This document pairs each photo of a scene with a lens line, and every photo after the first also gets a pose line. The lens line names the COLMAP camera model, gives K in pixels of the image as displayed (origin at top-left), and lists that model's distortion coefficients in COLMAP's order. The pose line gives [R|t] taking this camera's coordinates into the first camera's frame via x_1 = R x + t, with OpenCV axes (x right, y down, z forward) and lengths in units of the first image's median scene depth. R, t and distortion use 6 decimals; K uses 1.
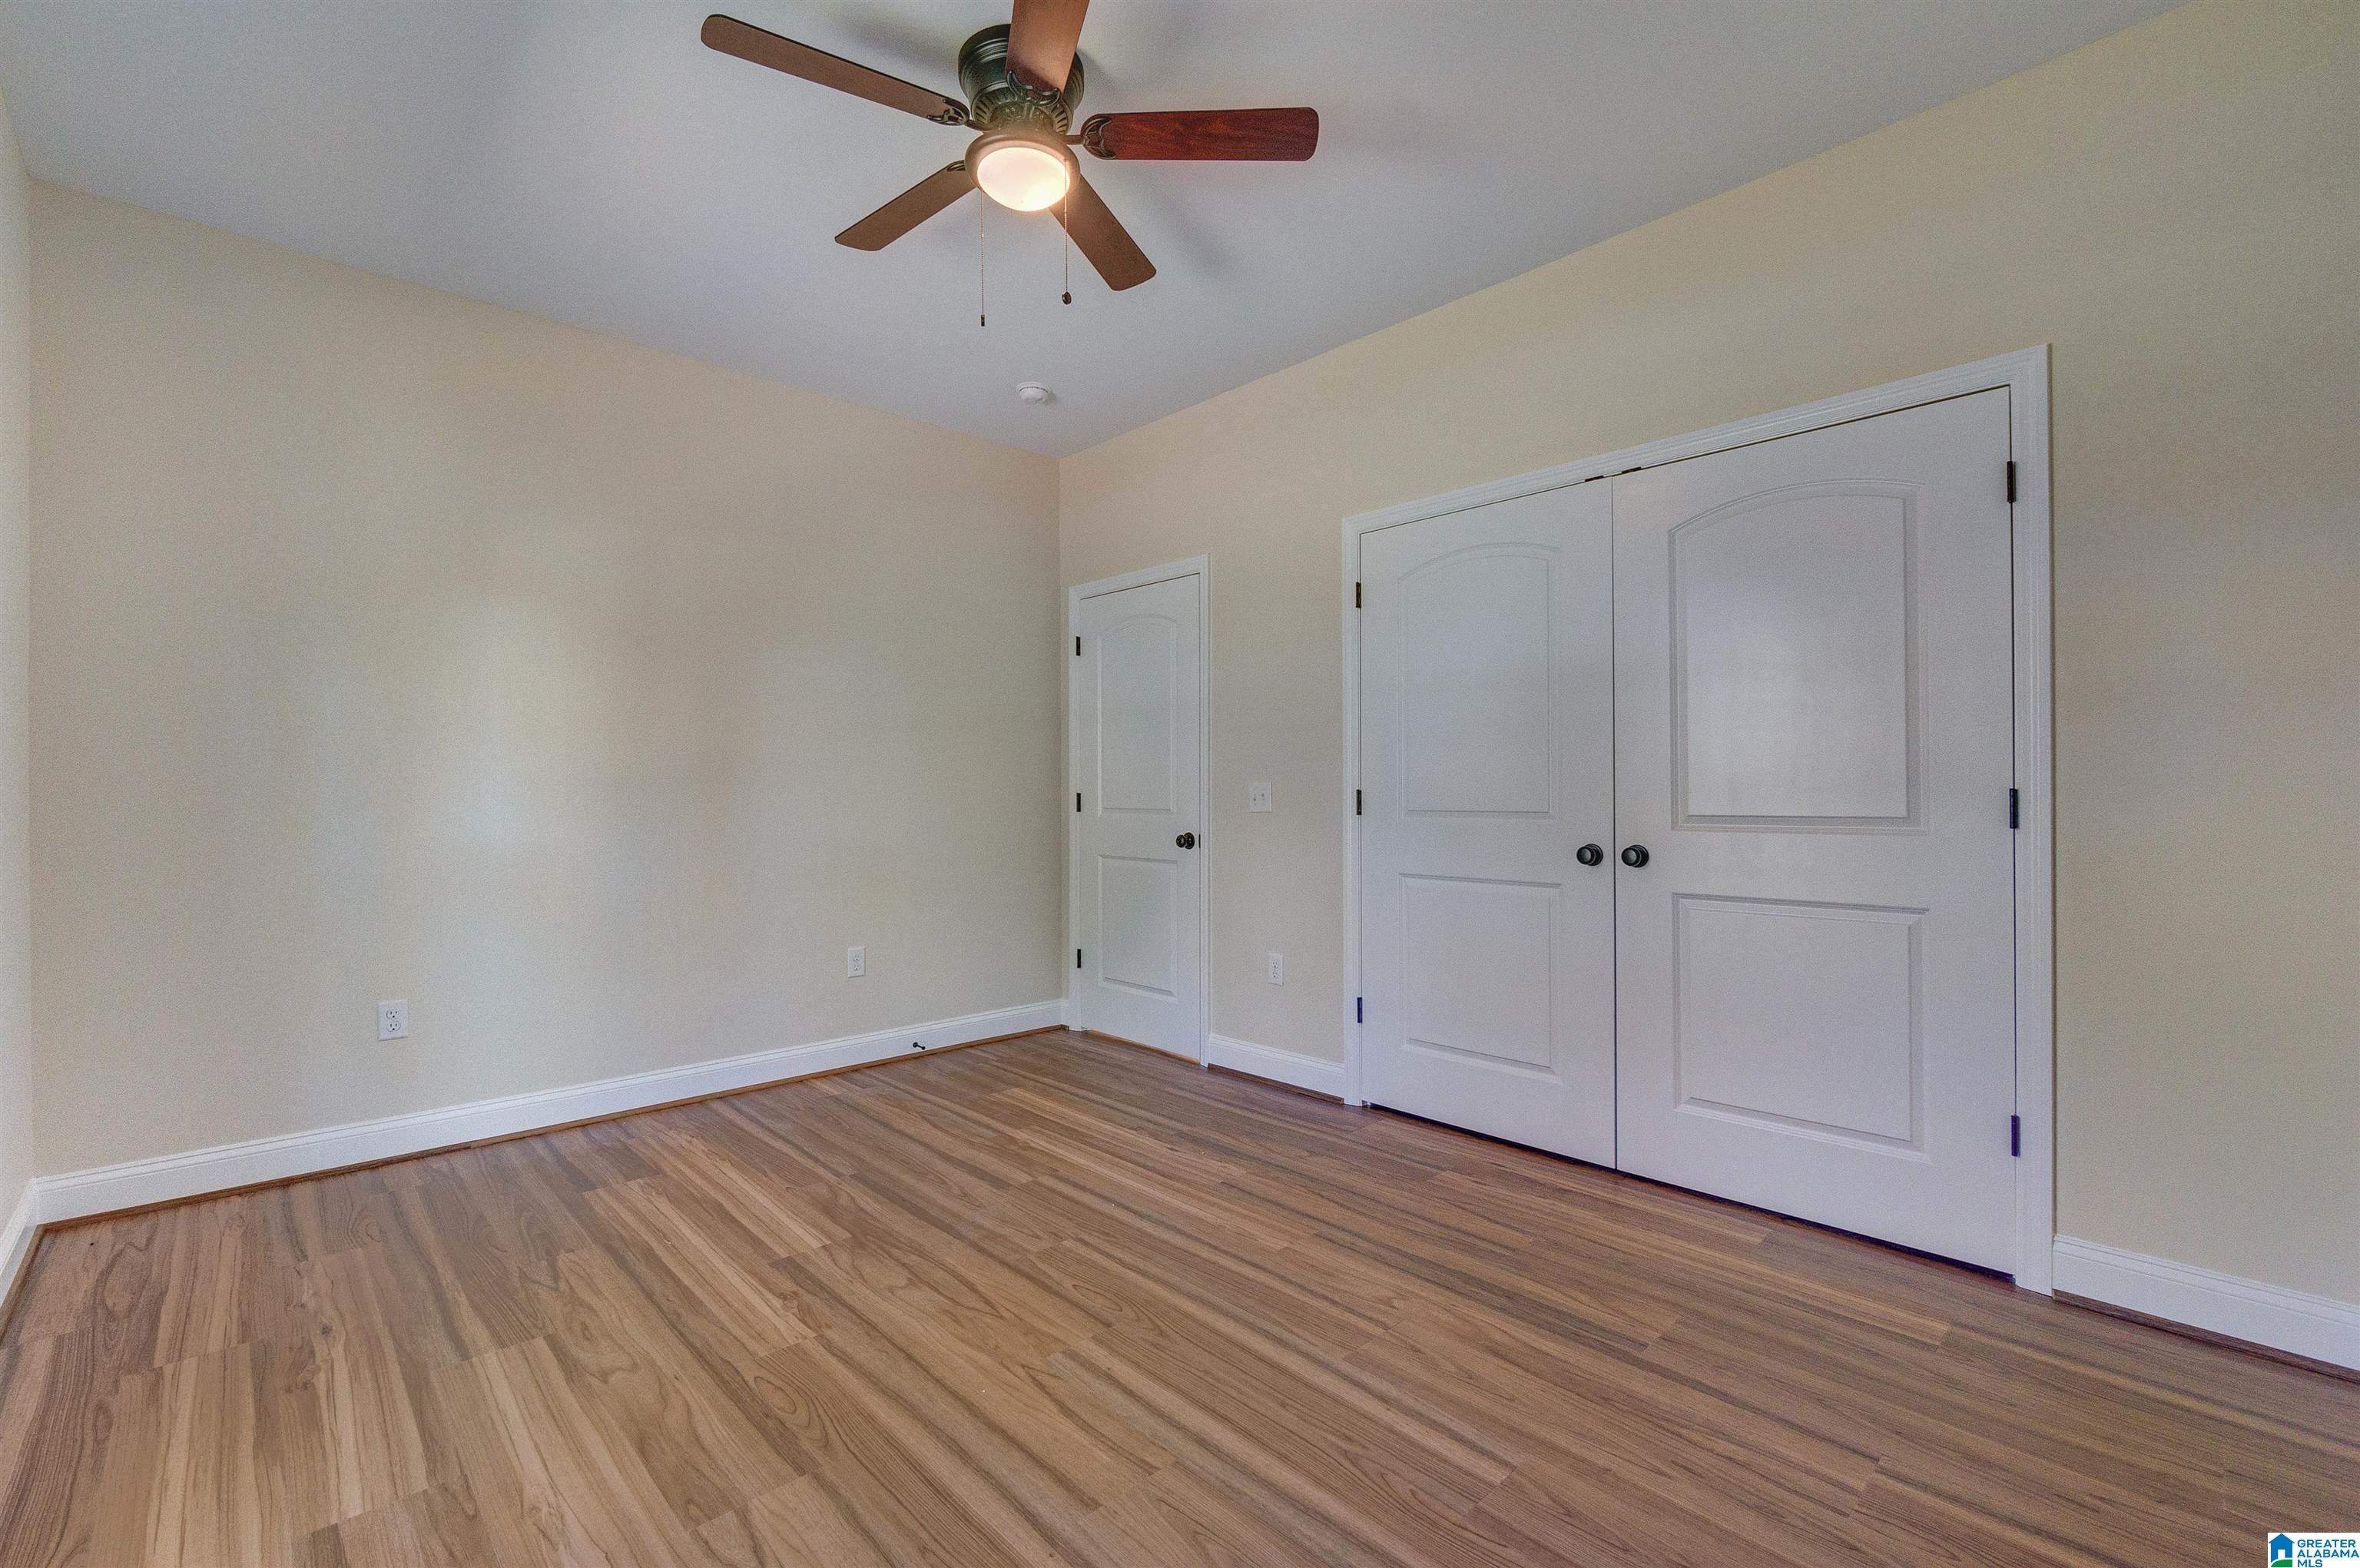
lens RADIAL K [[1109.0, 0, 1167.5], [0, 1109.0, 795.1], [0, 0, 1]] dist [0.003084, 0.000118]
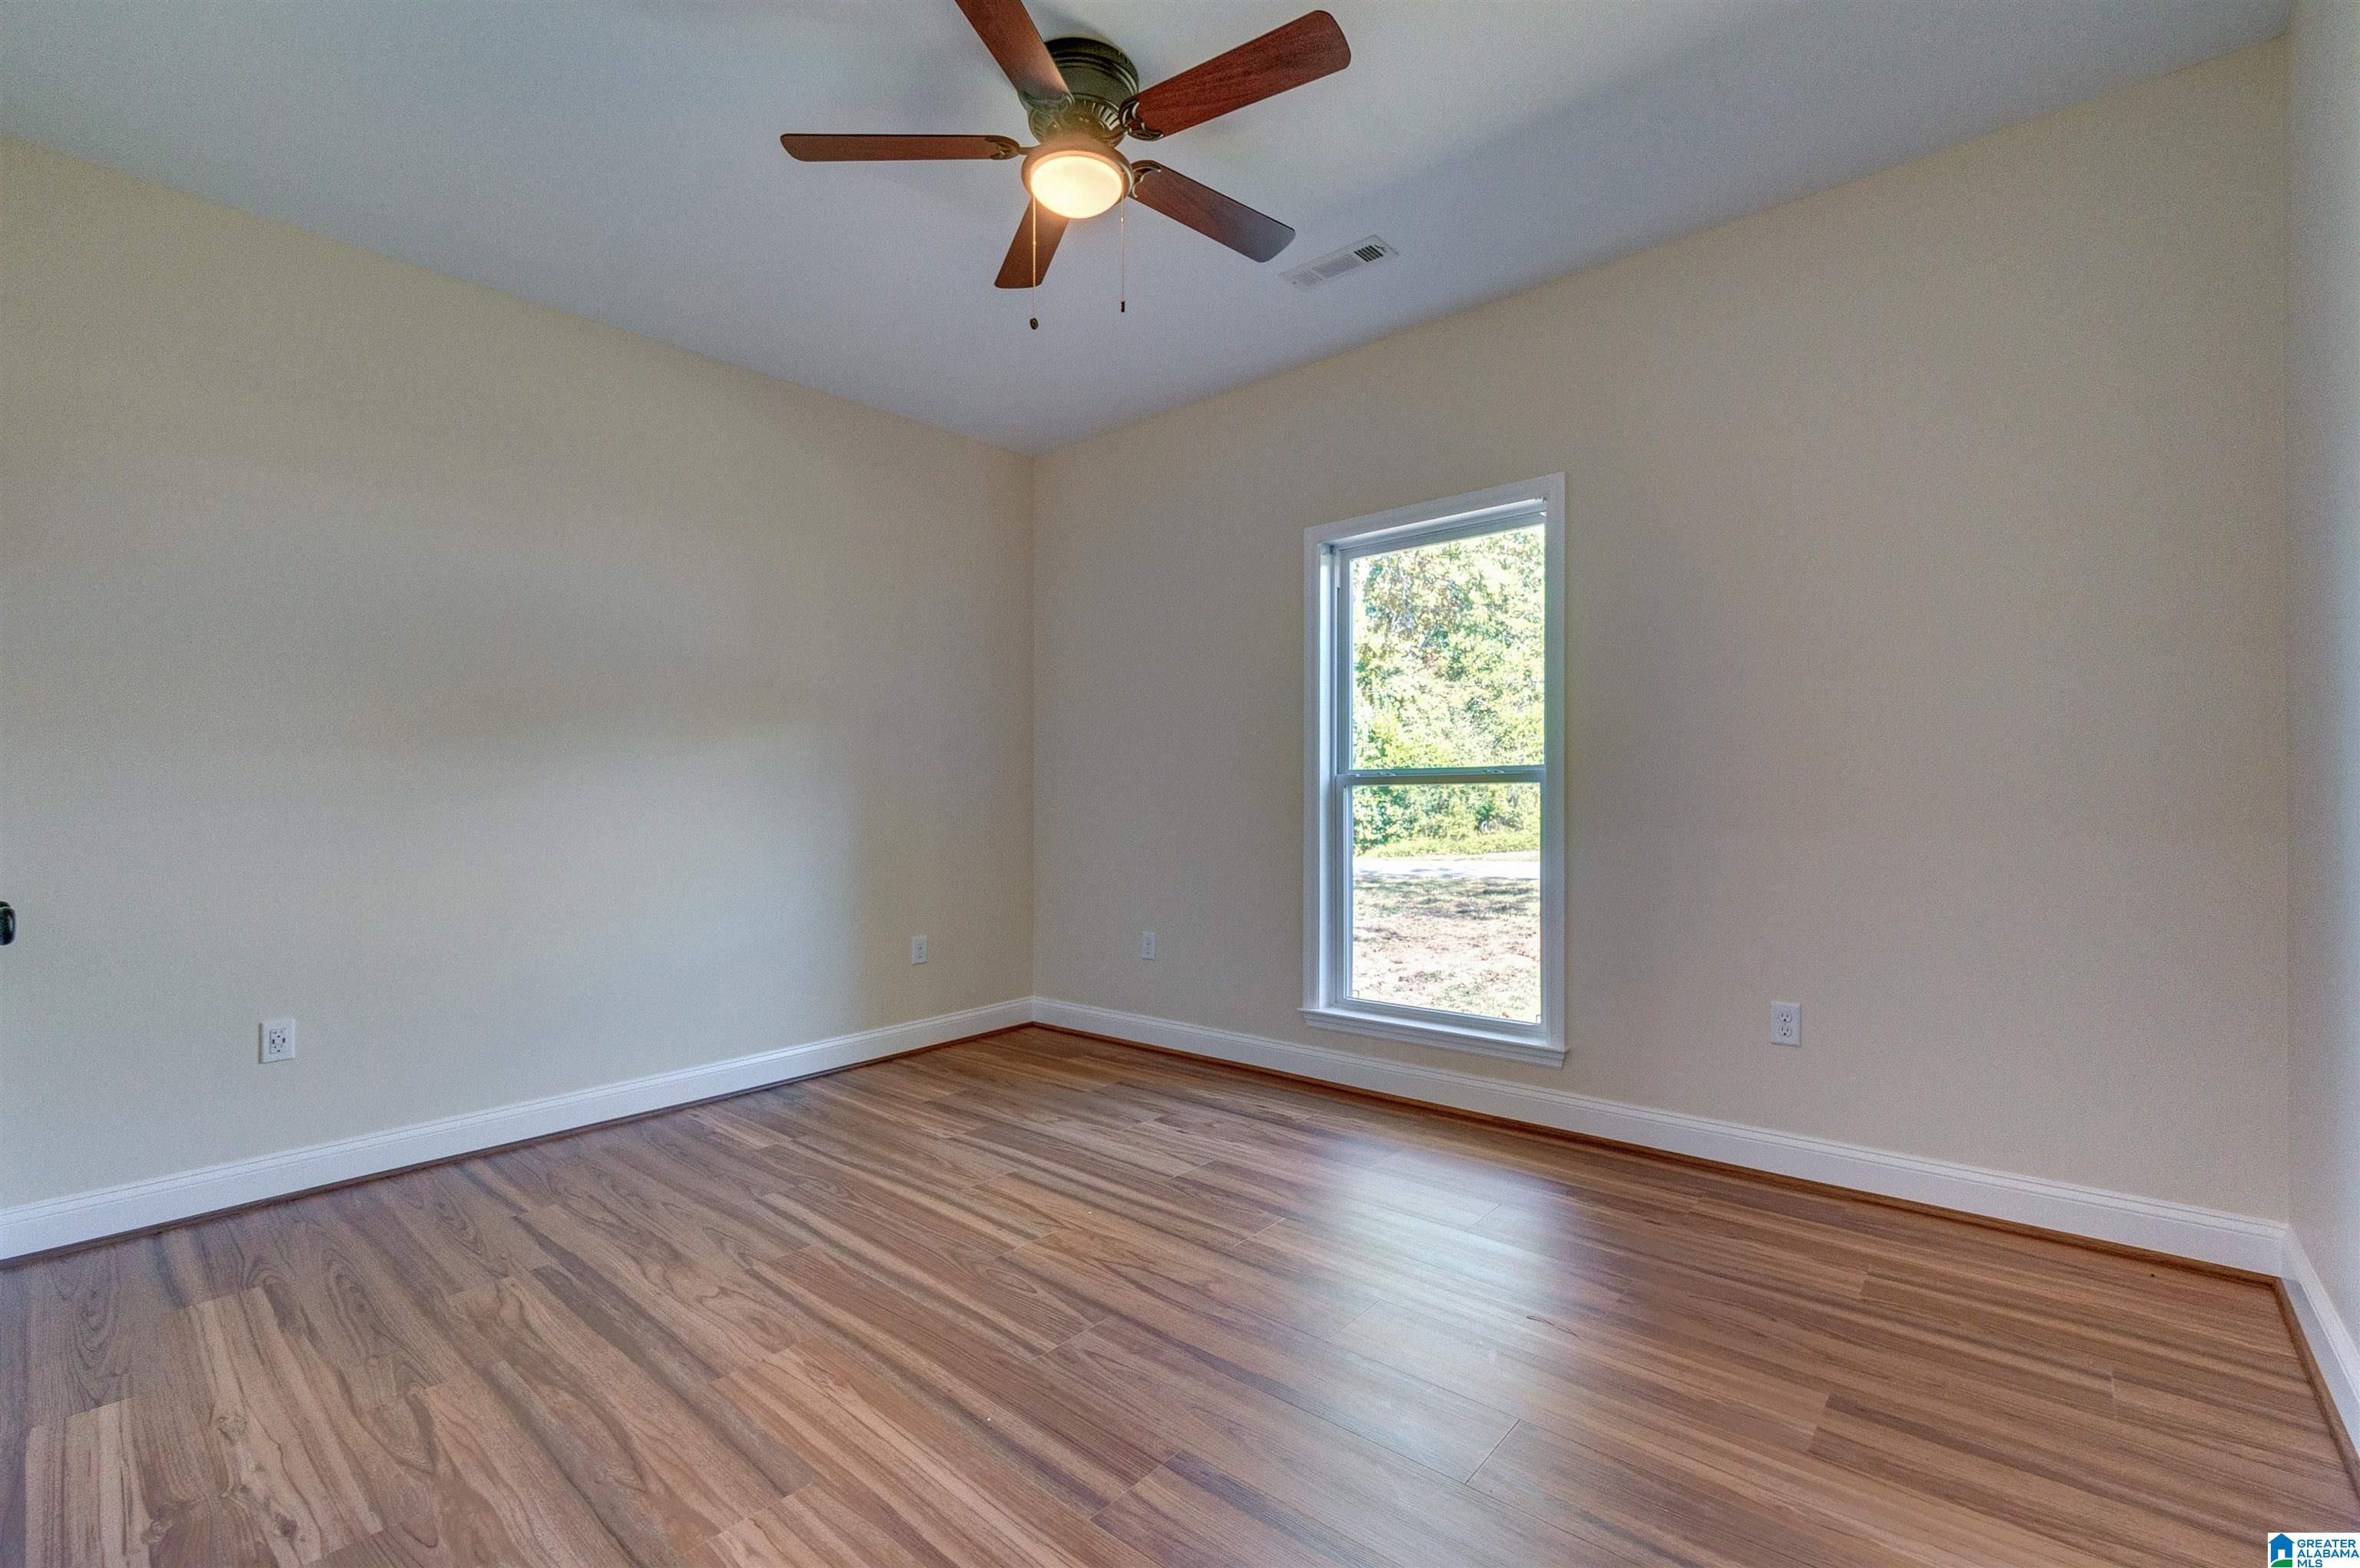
lens RADIAL K [[1019.5, 0, 1188.4], [0, 1019.5, 790.3], [0, 0, 1]] dist [-0.012151, -0.000308]
pose [[-0.992684, 0.013840, -0.119947, -0.121767], [0.014591, 0.999879, -0.005388, 0.007156], [0.119858, -0.007098, -0.992766, 1.980049]]
